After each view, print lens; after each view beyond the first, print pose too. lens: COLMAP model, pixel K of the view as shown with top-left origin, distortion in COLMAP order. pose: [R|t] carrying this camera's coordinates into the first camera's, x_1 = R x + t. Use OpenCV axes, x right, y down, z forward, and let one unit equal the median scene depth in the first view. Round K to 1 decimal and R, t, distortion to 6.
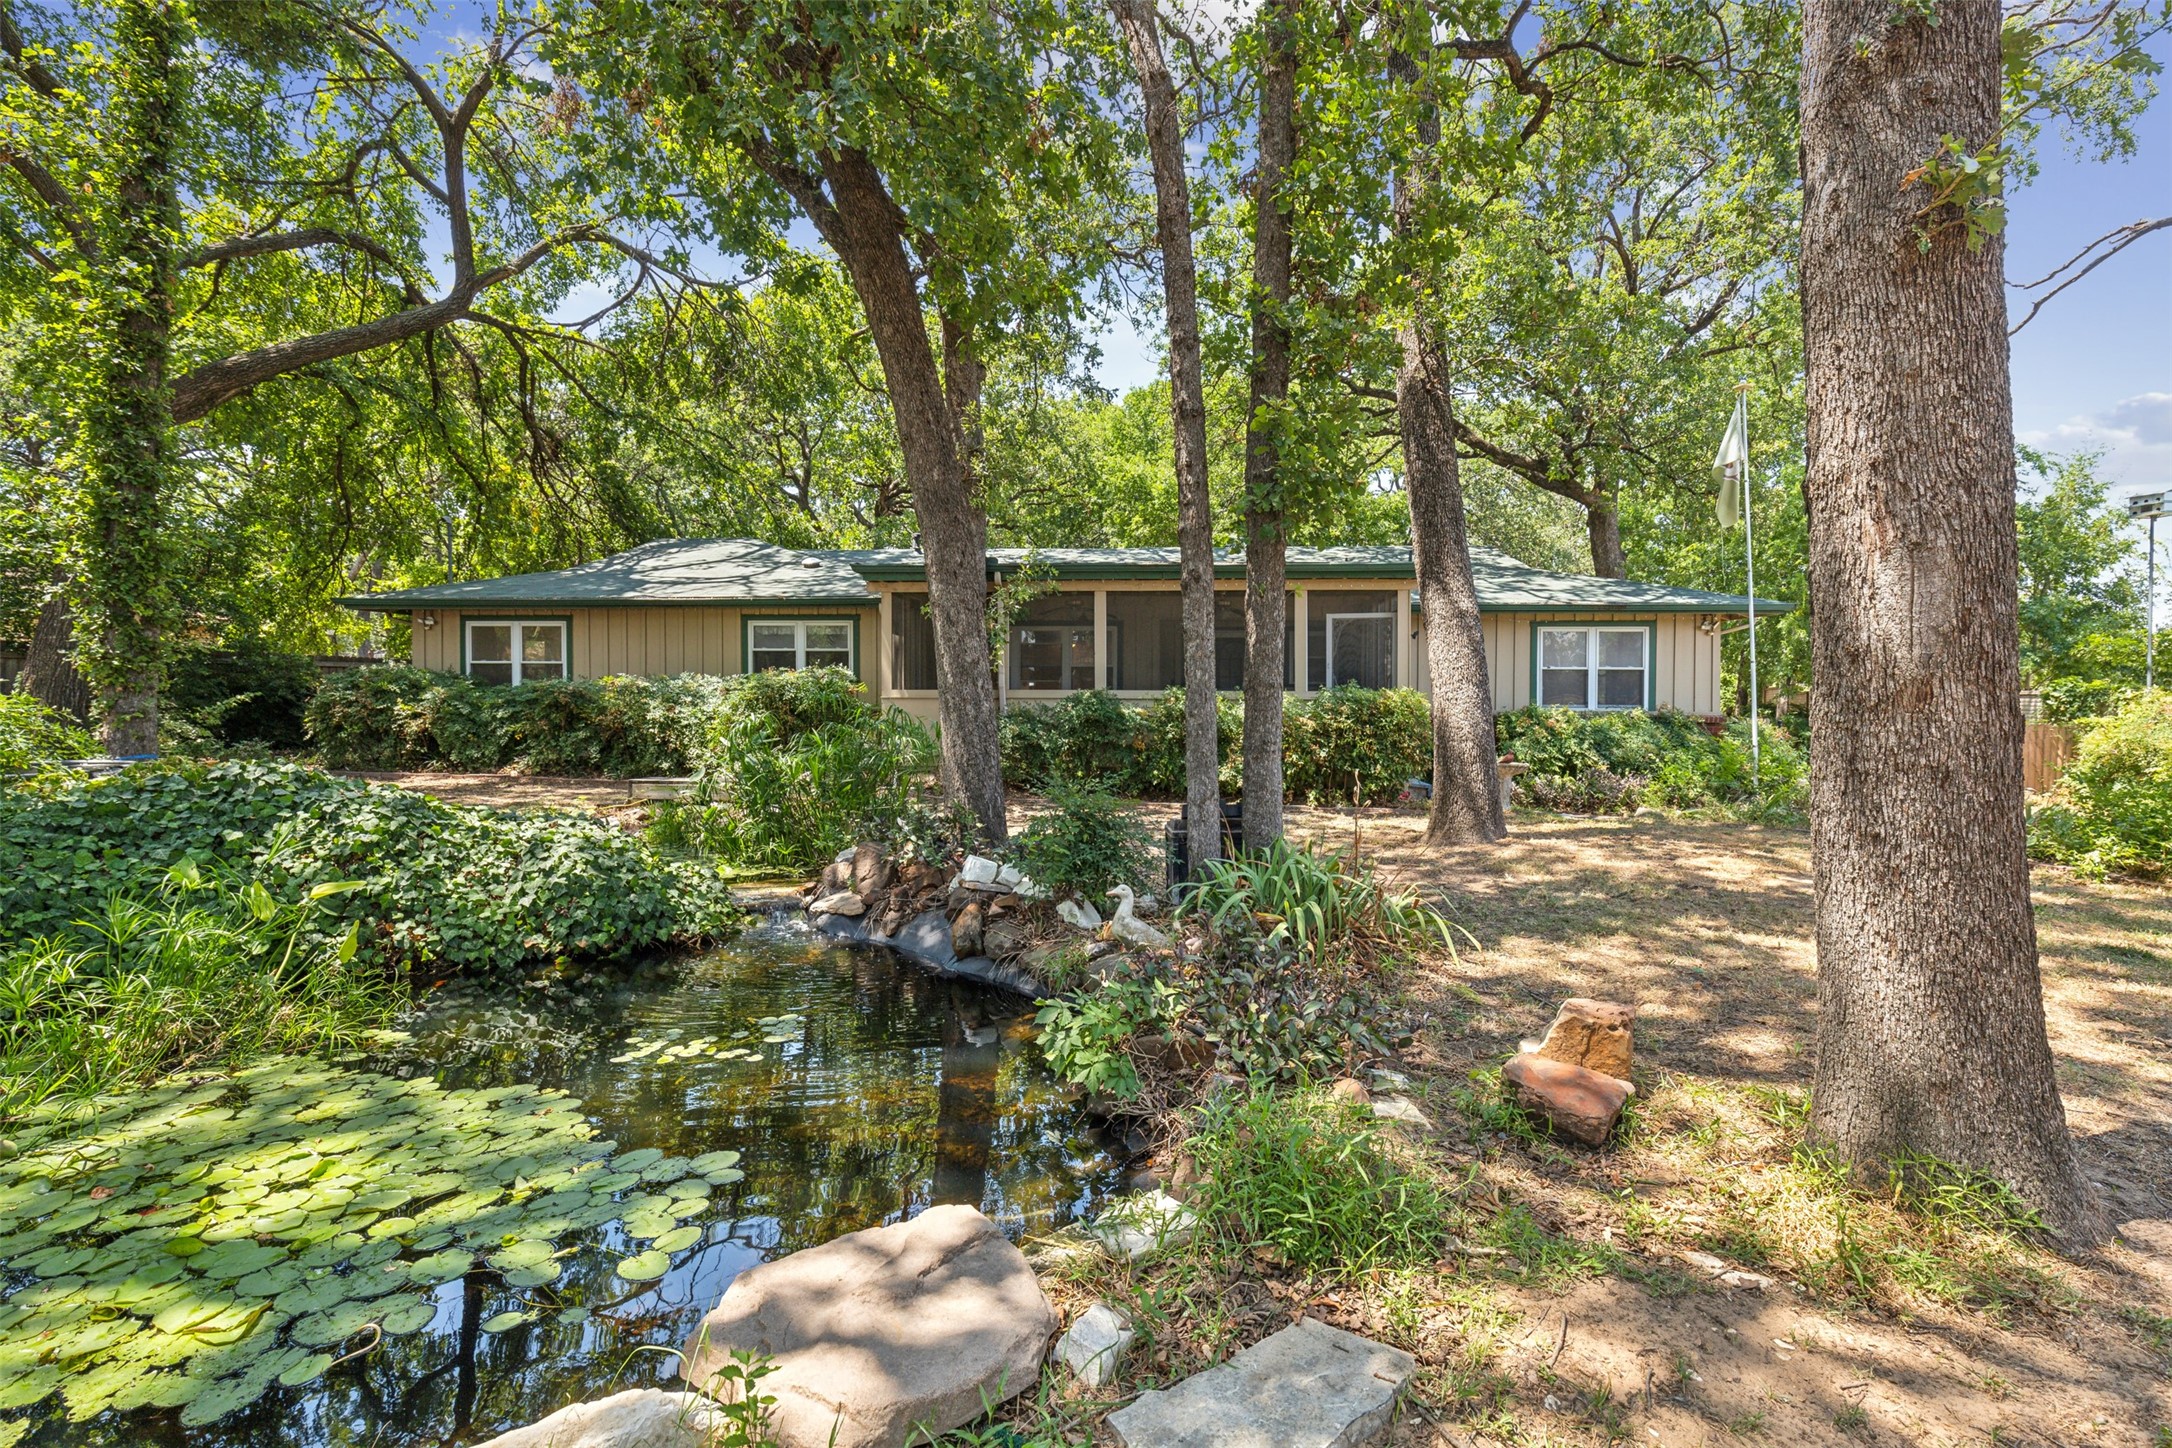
lens RADIAL K [[985.2, 0, 1094.2], [0, 985.2, 717.3], [0, 0, 1]] dist [0.001218, 0.000198]
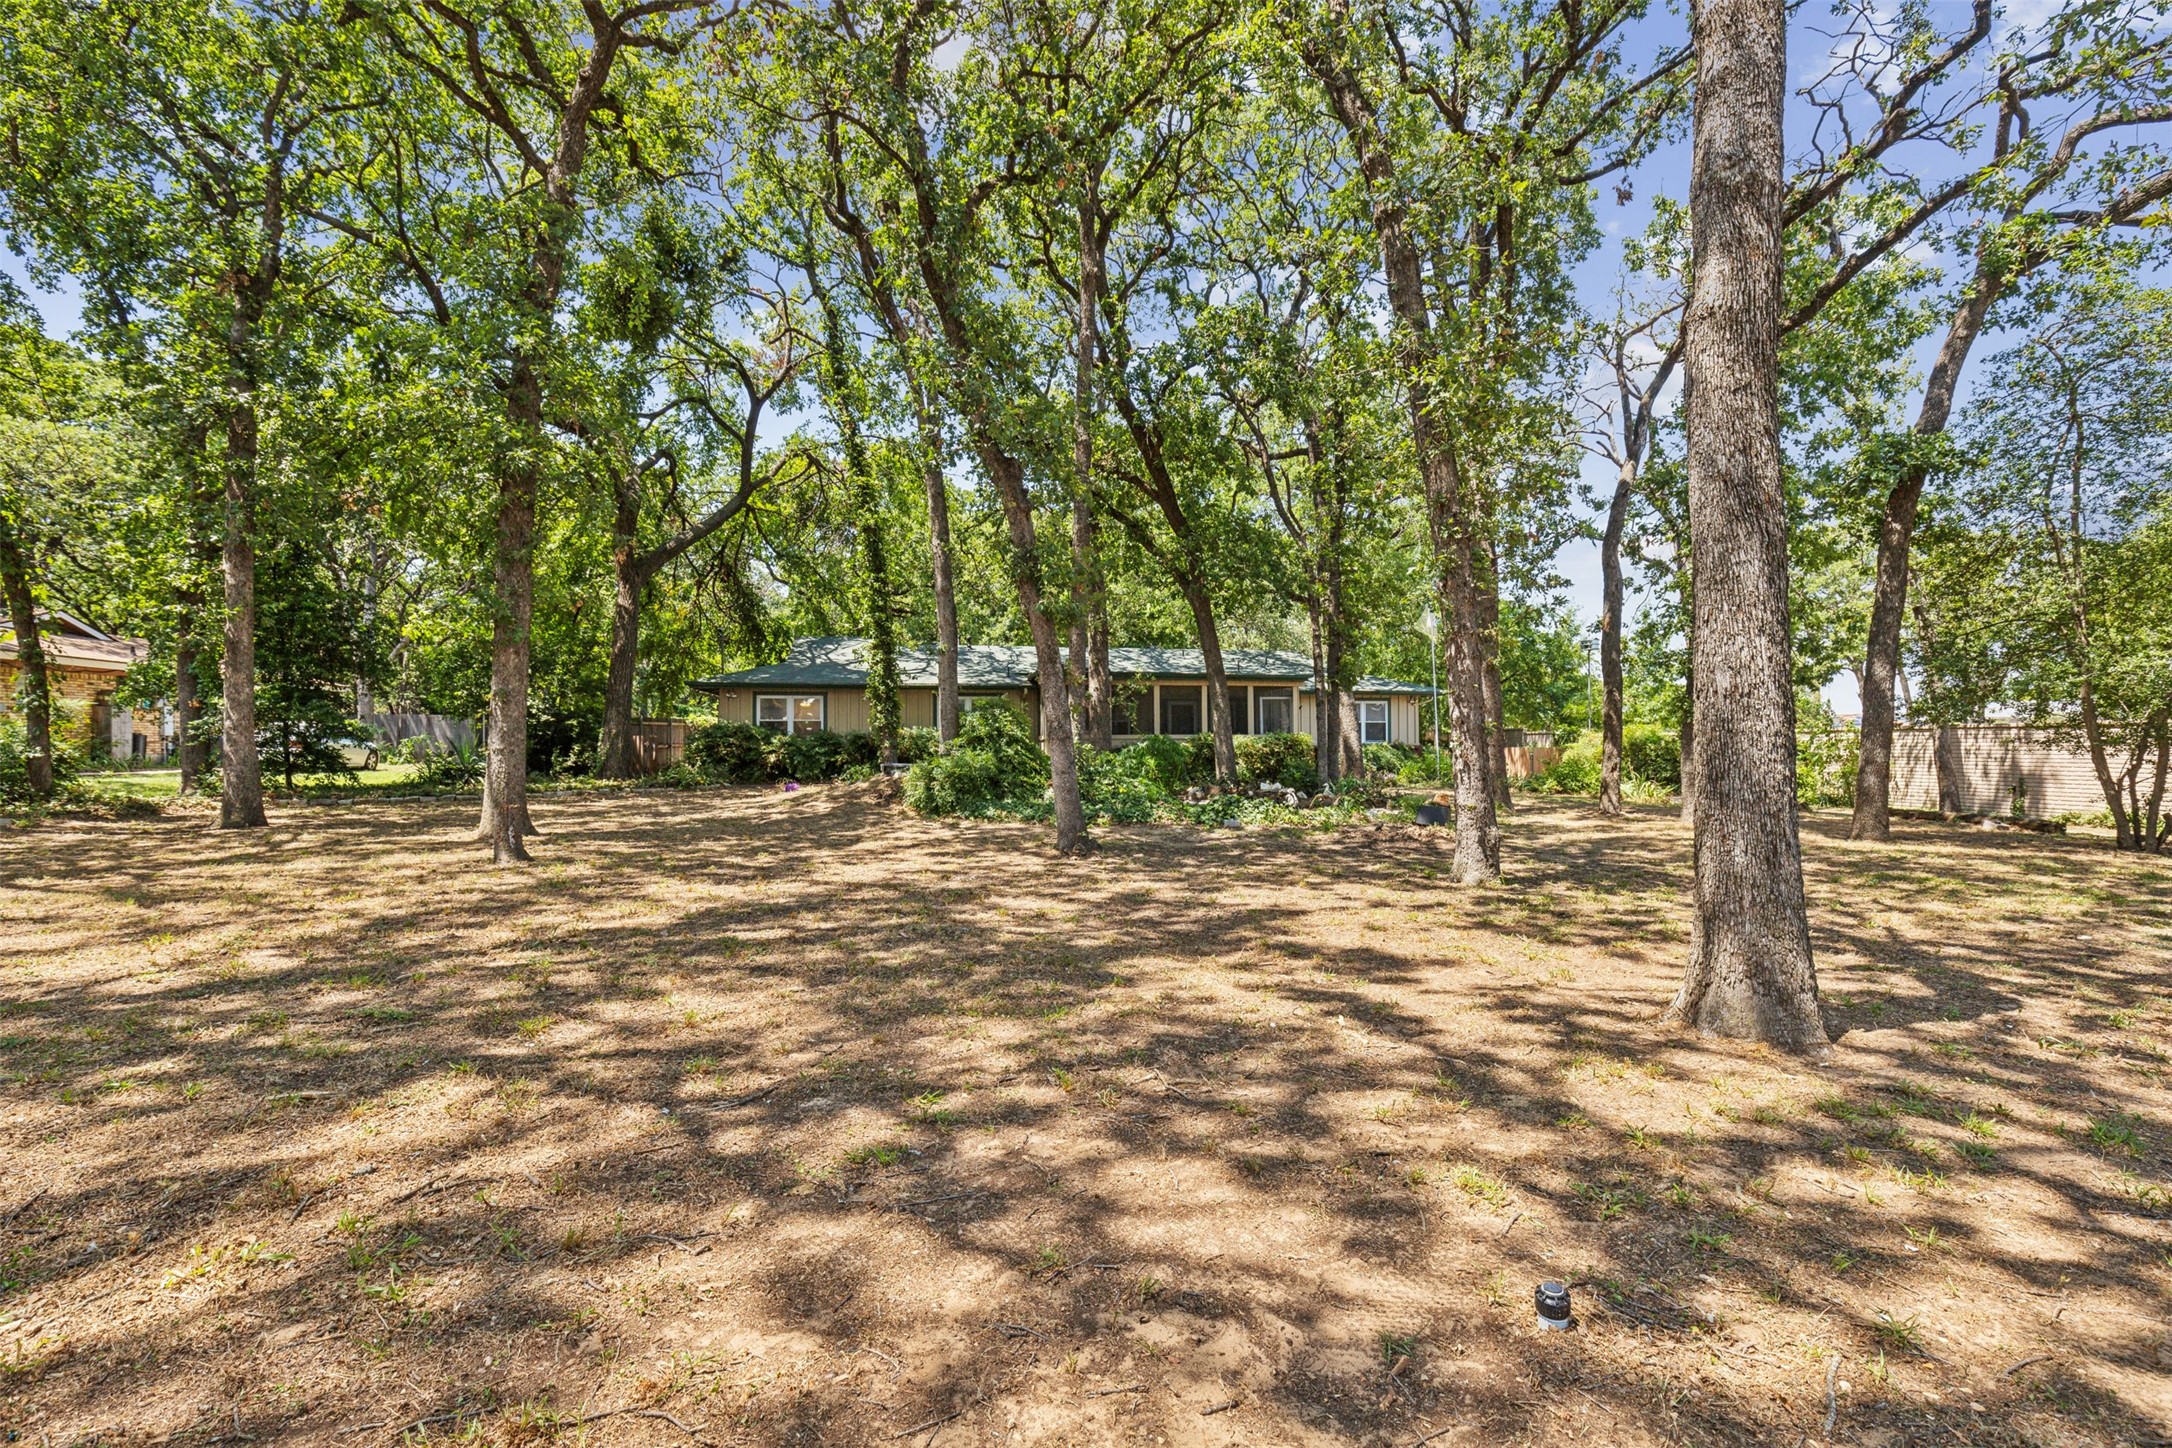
lens RADIAL K [[985.2, 0, 1094.2], [0, 985.2, 717.3], [0, 0, 1]] dist [0.001218, 0.000198]
pose [[0.957979, -0.002375, 0.286827, -0.590333], [0.014509, 0.999087, -0.040185, 0.013980], [-0.286470, 0.042658, 0.957139, -0.757433]]
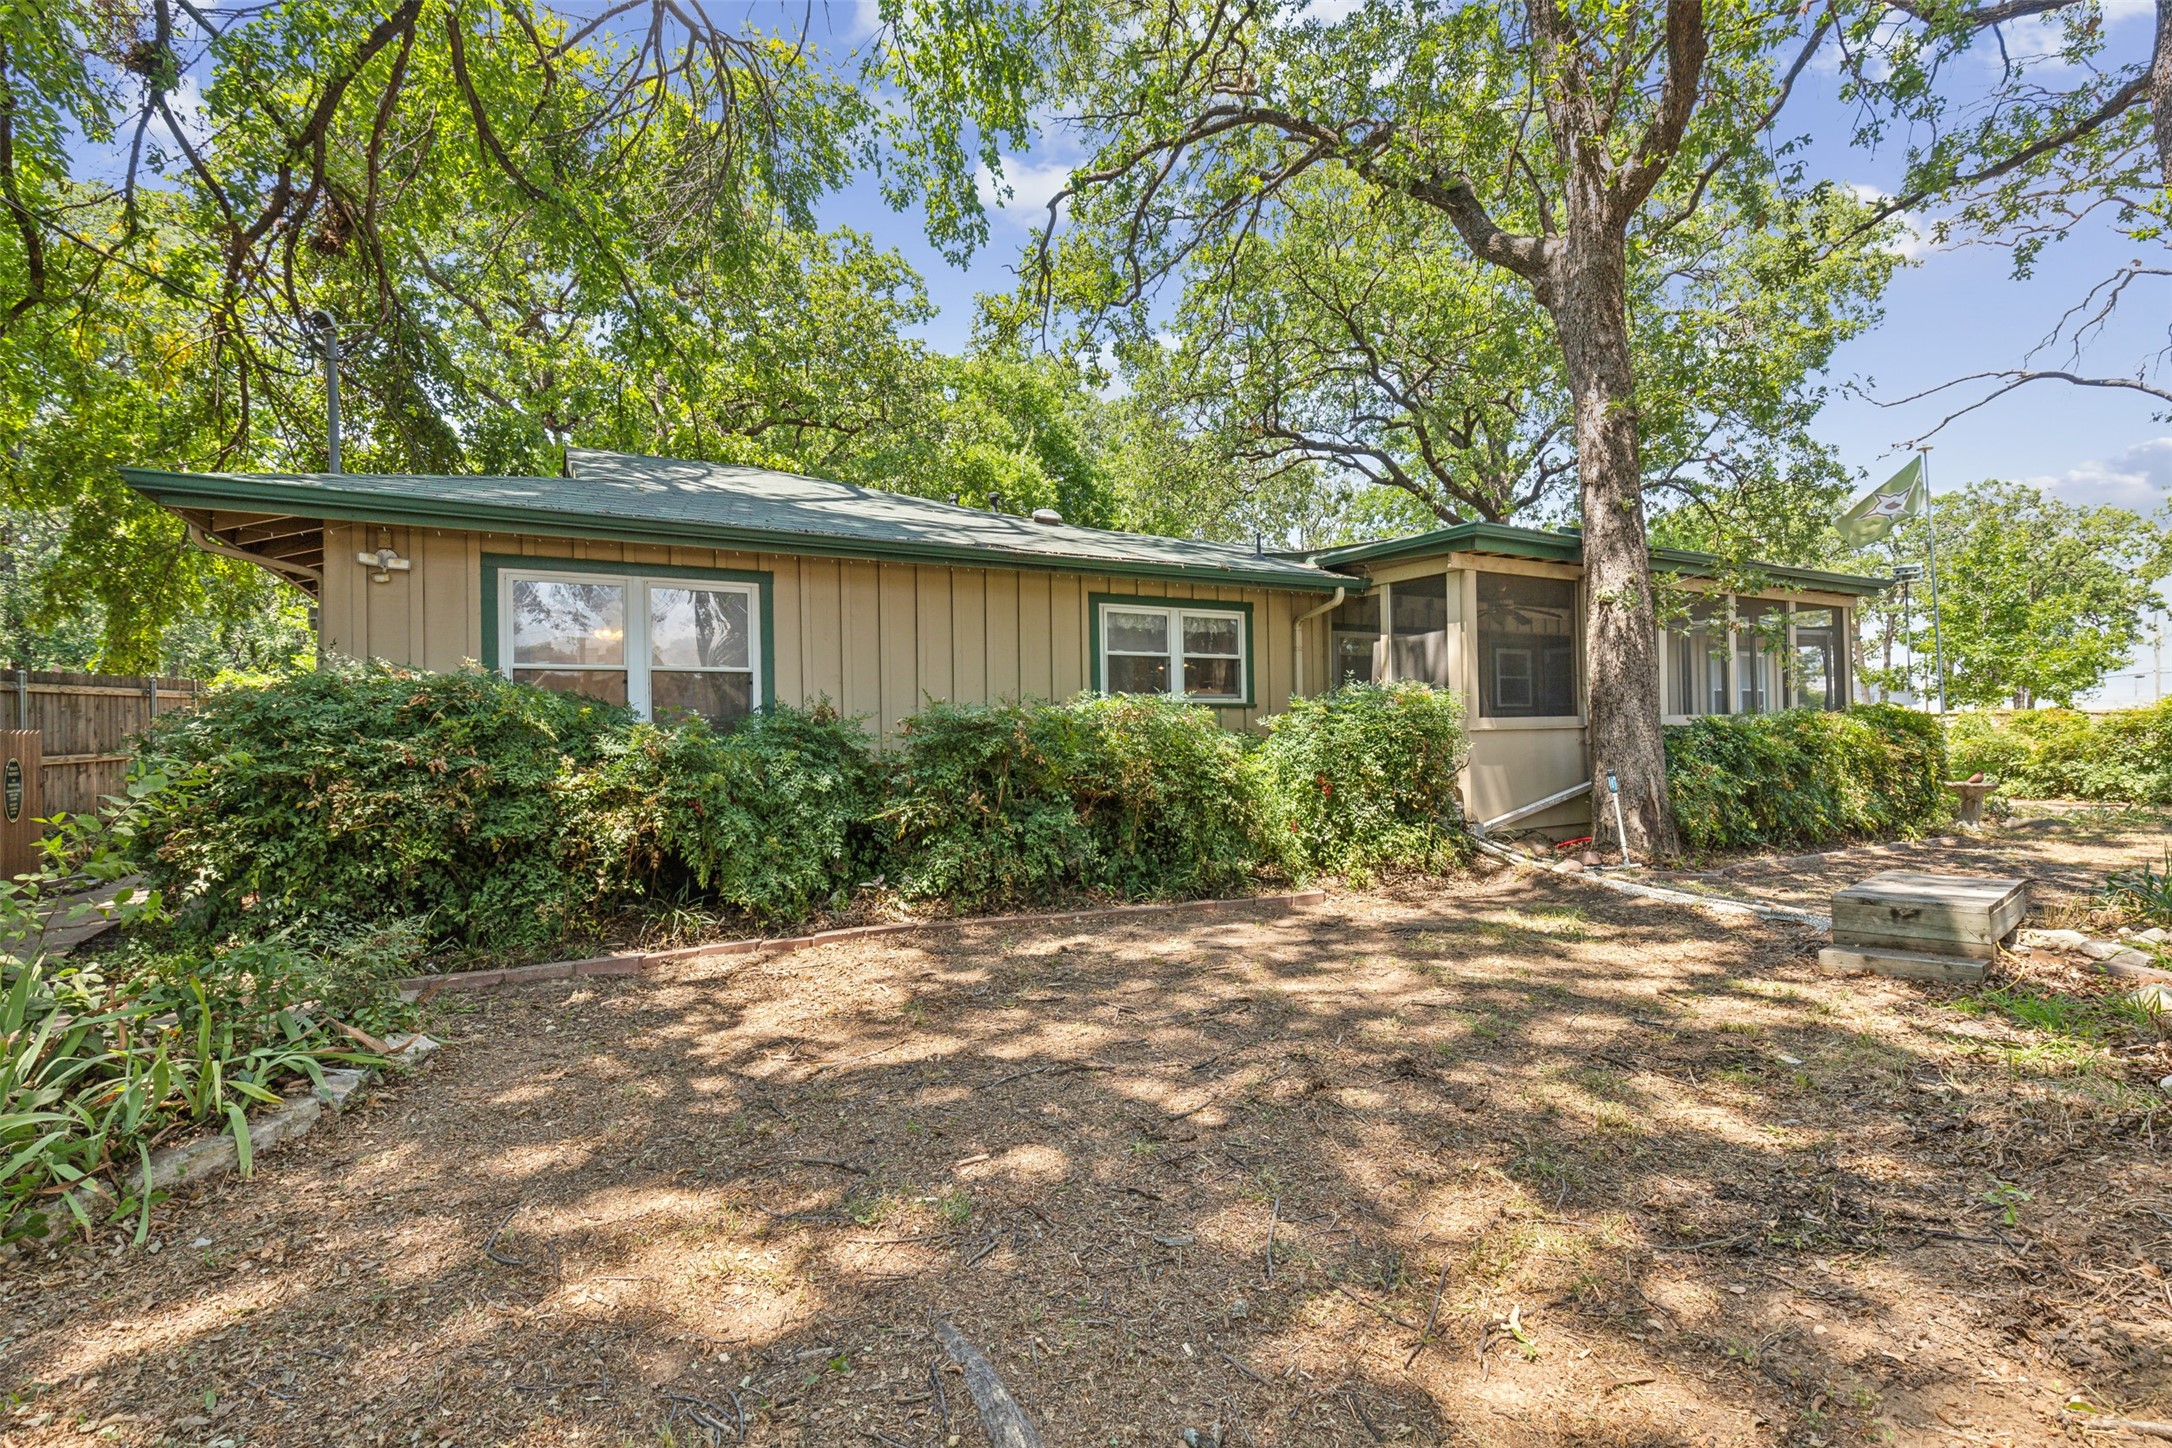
lens RADIAL K [[985.2, 0, 1094.2], [0, 985.2, 717.3], [0, 0, 1]] dist [0.001218, 0.000198]
pose [[0.822201, -0.010729, 0.569096, -0.691552], [0.025363, 0.999520, -0.017799, -0.020390], [-0.568632, 0.029068, 0.822078, 0.527631]]
